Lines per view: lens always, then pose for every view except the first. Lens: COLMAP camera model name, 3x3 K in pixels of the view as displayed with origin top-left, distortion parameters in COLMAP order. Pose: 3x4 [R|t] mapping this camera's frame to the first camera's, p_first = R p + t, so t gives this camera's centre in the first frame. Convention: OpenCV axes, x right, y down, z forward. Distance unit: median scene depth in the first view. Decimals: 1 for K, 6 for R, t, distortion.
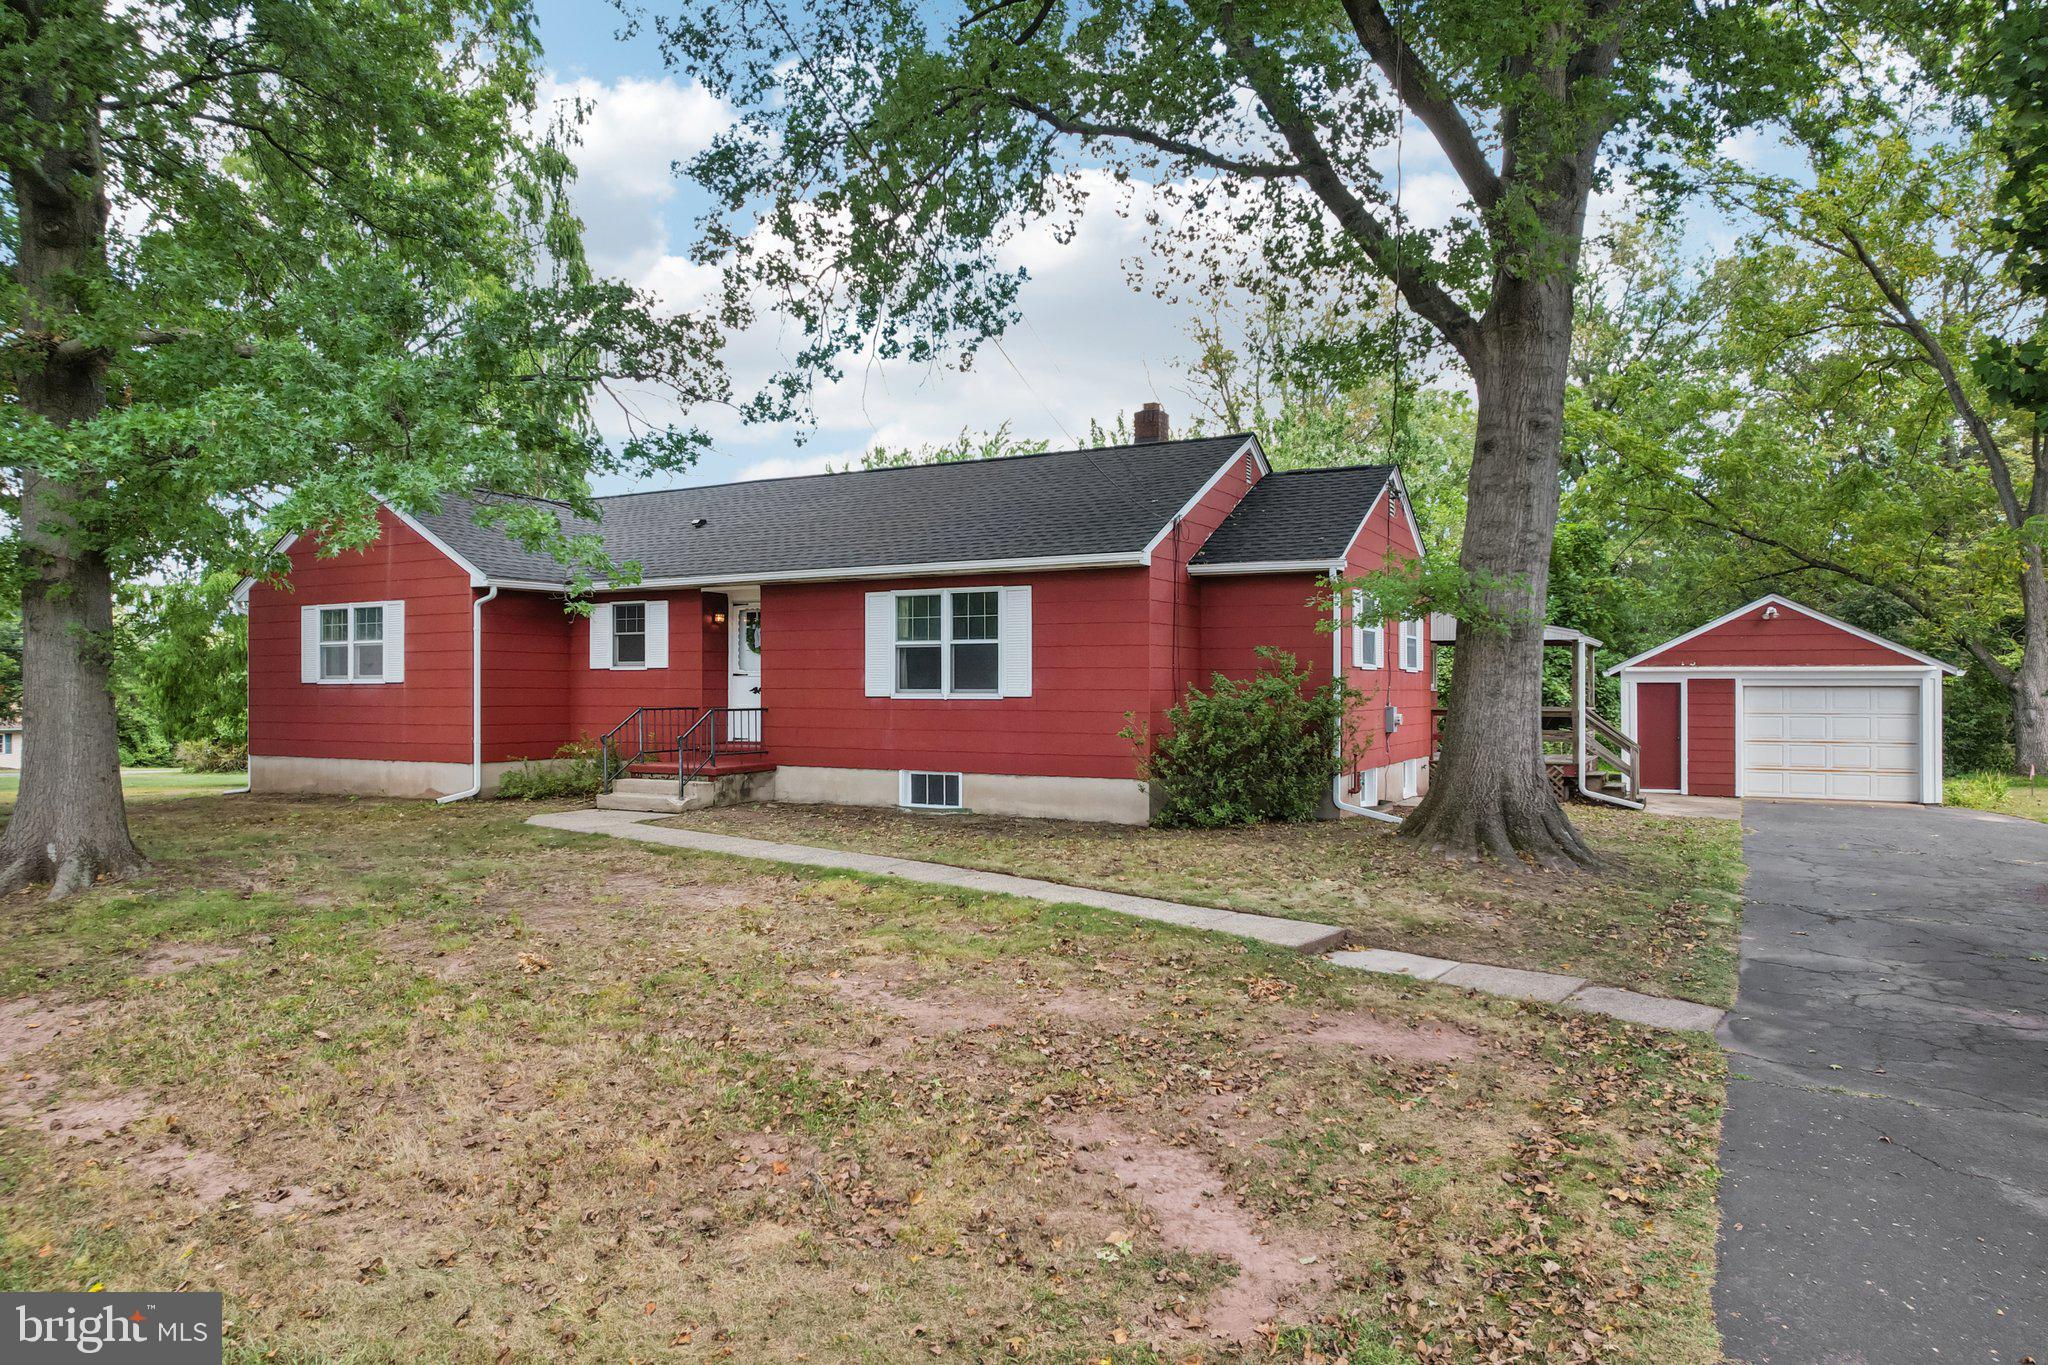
lens RADIAL K [[1308.9, 0, 1027.1], [0, 1308.9, 691.3], [0, 0, 1]] dist [-0.030977, -0.001384]
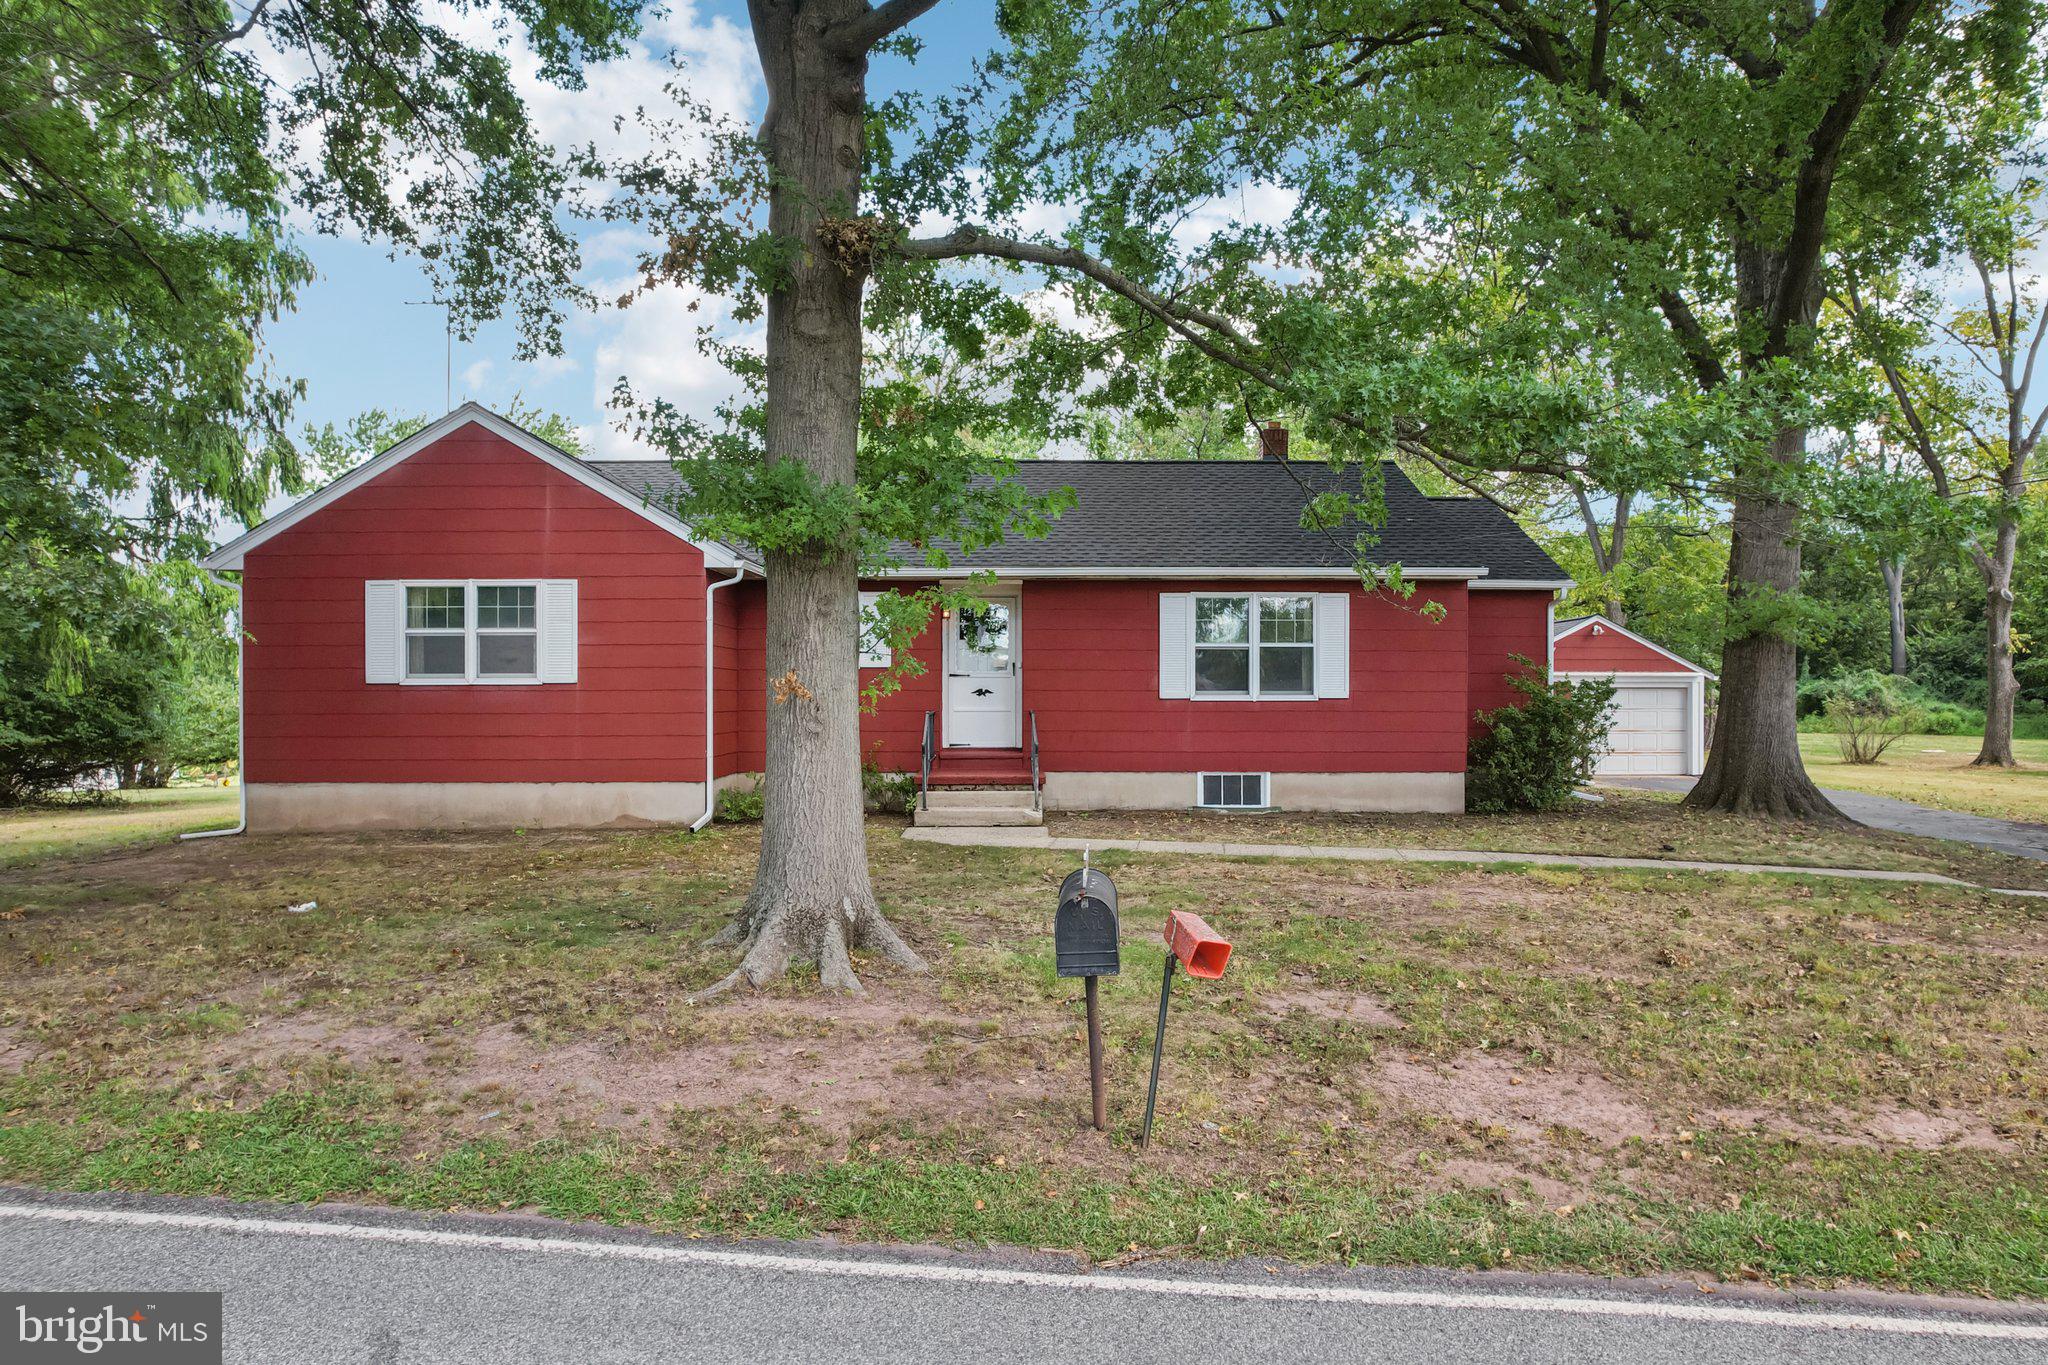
lens RADIAL K [[1308.9, 0, 1028.3], [0, 1308.9, 698.5], [0, 0, 1]] dist [-0.030977, -0.001384]
pose [[0.875983, -0.003805, 0.482326, -0.689859], [0.000978, 0.999981, 0.006112, -0.002085], [-0.482340, -0.004882, 0.875970, 0.184767]]
